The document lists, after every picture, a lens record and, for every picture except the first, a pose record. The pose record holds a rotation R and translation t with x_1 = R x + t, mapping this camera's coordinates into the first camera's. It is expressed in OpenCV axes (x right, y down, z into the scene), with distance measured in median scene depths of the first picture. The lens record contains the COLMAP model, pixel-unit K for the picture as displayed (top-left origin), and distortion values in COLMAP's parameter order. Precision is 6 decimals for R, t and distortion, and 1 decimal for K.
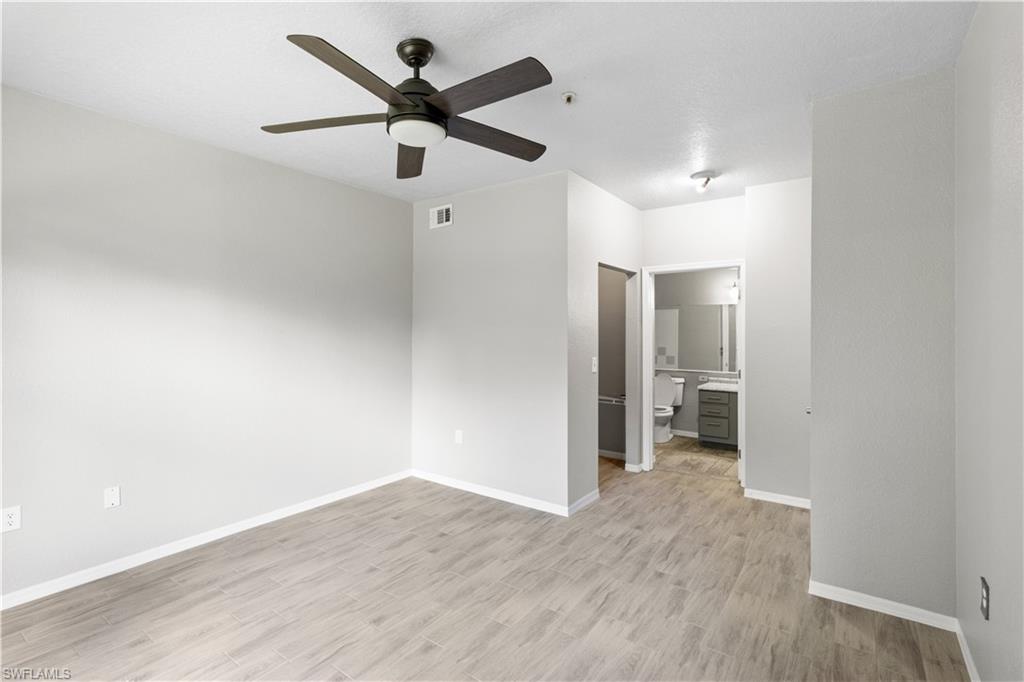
lens RADIAL K [[480.9, 0, 513.7], [0, 480.9, 336.3], [0, 0, 1]] dist [0.005254, -0.000520]
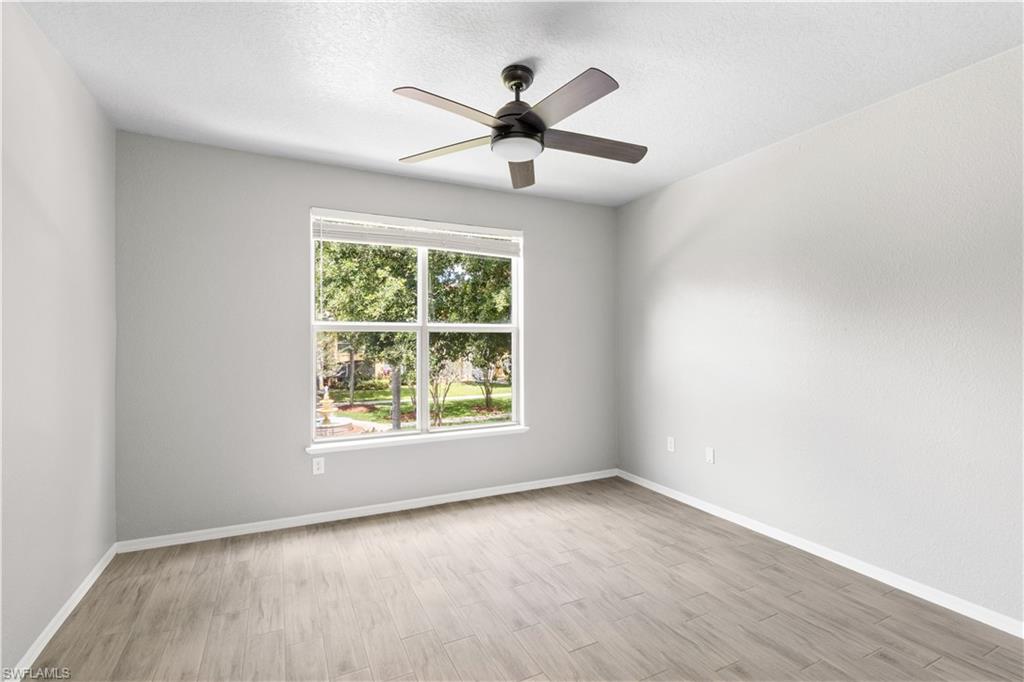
lens RADIAL K [[480.9, 0, 512.9], [0, 480.9, 339.1], [0, 0, 1]] dist [0.005254, -0.000520]
pose [[-0.474497, 0.001153, -0.880256, 0.554884], [-0.007078, 0.999962, 0.005126, 0.010818], [0.880229, 0.008663, -0.474471, 1.082014]]
